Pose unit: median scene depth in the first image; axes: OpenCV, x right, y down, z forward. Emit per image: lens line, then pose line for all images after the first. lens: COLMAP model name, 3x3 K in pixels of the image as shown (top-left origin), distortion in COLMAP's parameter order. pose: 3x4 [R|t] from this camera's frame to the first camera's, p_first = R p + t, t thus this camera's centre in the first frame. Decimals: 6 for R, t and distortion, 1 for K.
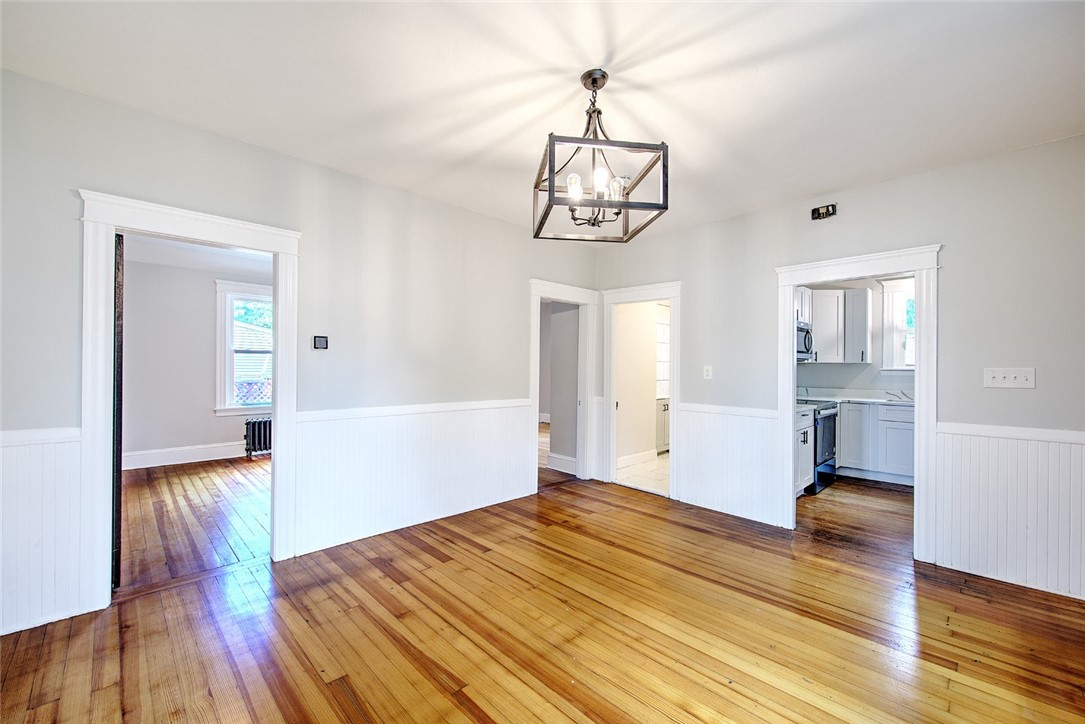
lens RADIAL K [[438.4, 0, 549.6], [0, 438.4, 362.5], [0, 0, 1]] dist [0.006262, -0.002052]
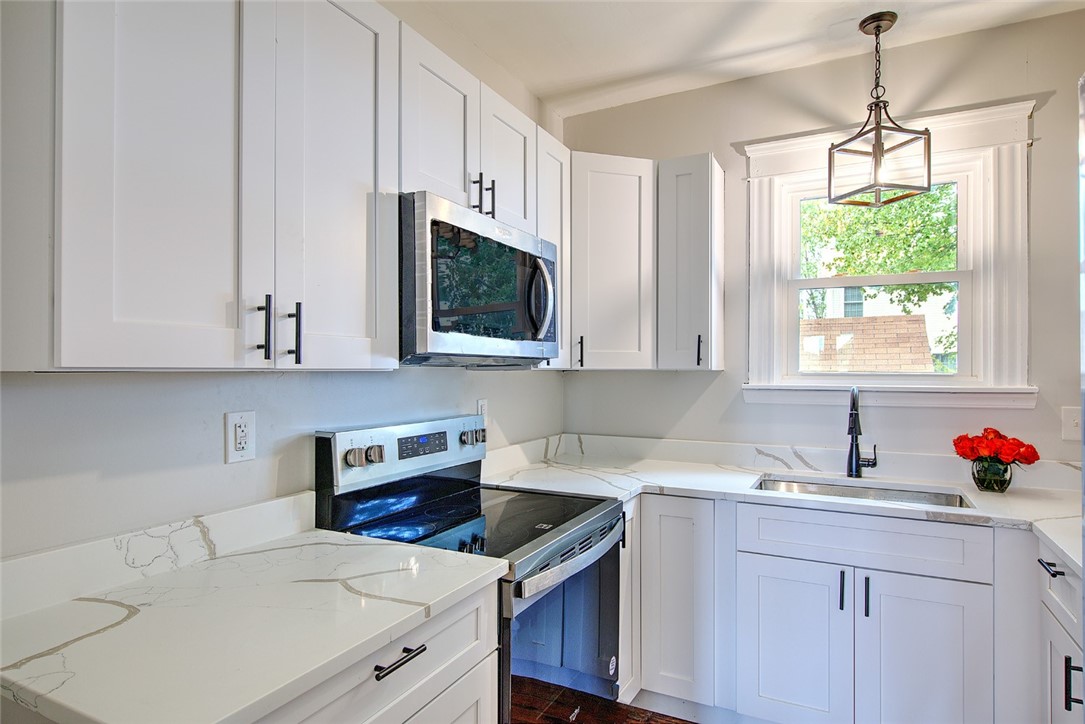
lens RADIAL K [[601.7, 0, 539.2], [0, 601.7, 368.4], [0, 0, 1]] dist [-0.000099, -0.005841]
pose [[0.951148, -0.006009, 0.308675, 0.441568], [0.004594, 0.999975, 0.005312, -0.003371], [-0.308700, -0.003635, 0.951153, 0.583120]]
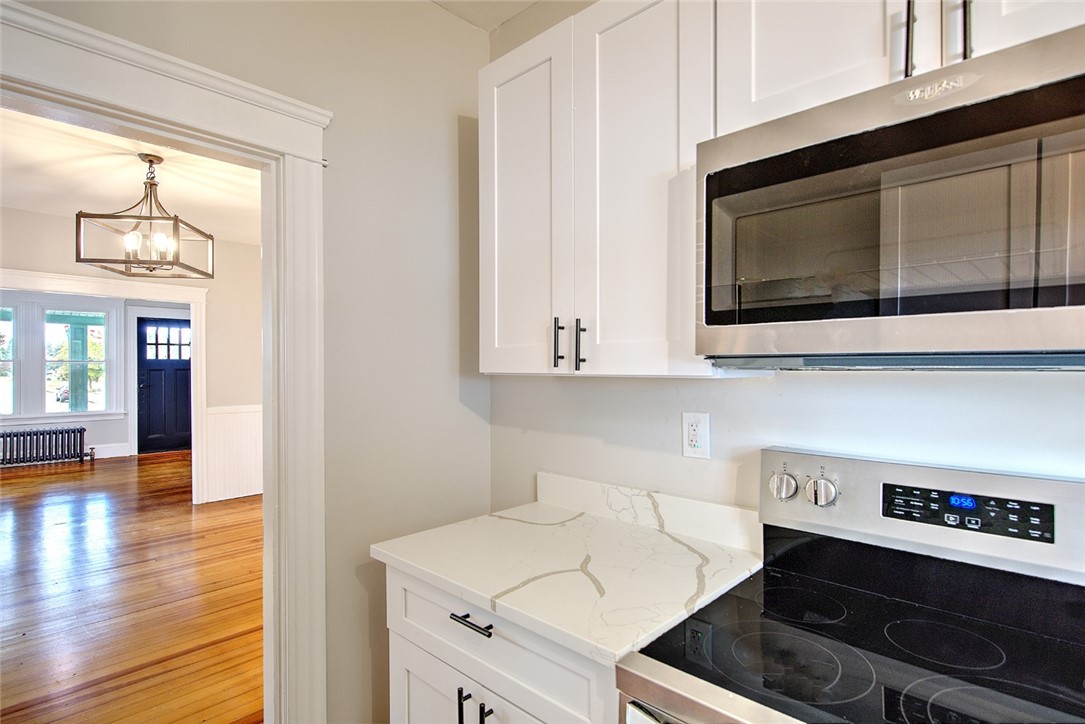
lens RADIAL K [[535.8, 0, 538.4], [0, 535.8, 364.8], [0, 0, 1]] dist [-0.002781, -0.000170]
pose [[0.039888, -0.009404, -0.999160, 0.672891], [0.007776, 0.999928, -0.009100, -0.004867], [0.999174, -0.007407, 0.039958, 0.807840]]
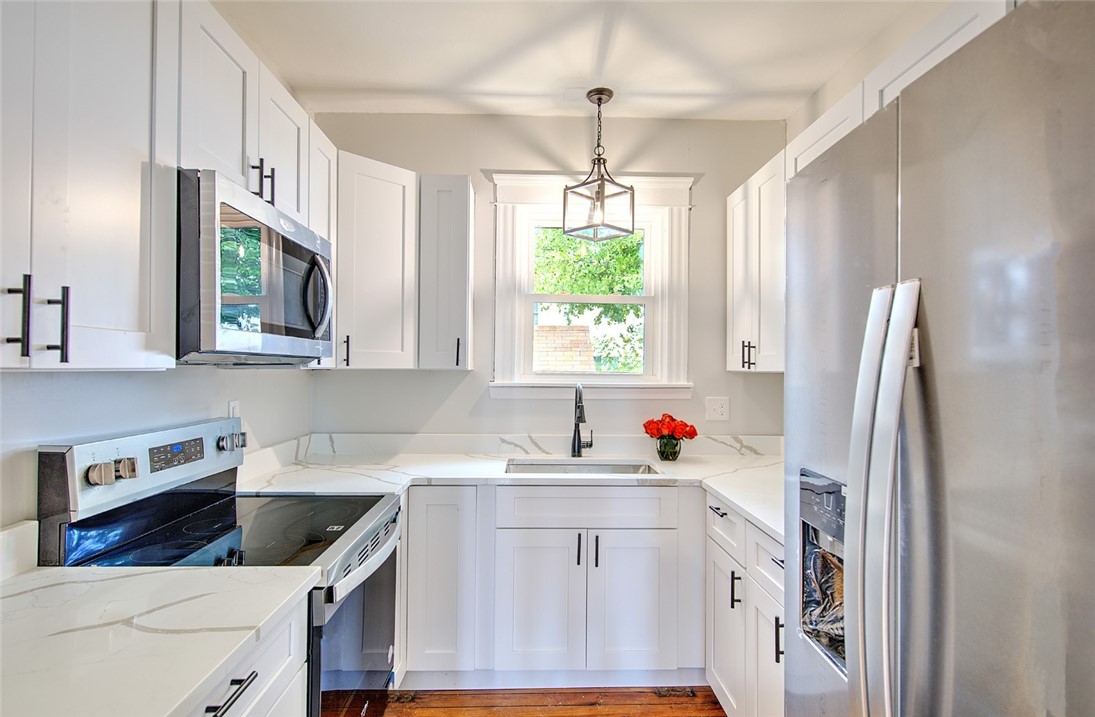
lens RADIAL K [[566.0, 0, 539.4], [0, 566.0, 365.4], [0, 0, 1]] dist [-0.001304, -0.003050]
pose [[0.684415, 0.001967, 0.729090, 0.397620], [-0.006386, 0.999974, 0.003297, -0.004900], [-0.729064, -0.006912, 0.684410, 0.605708]]
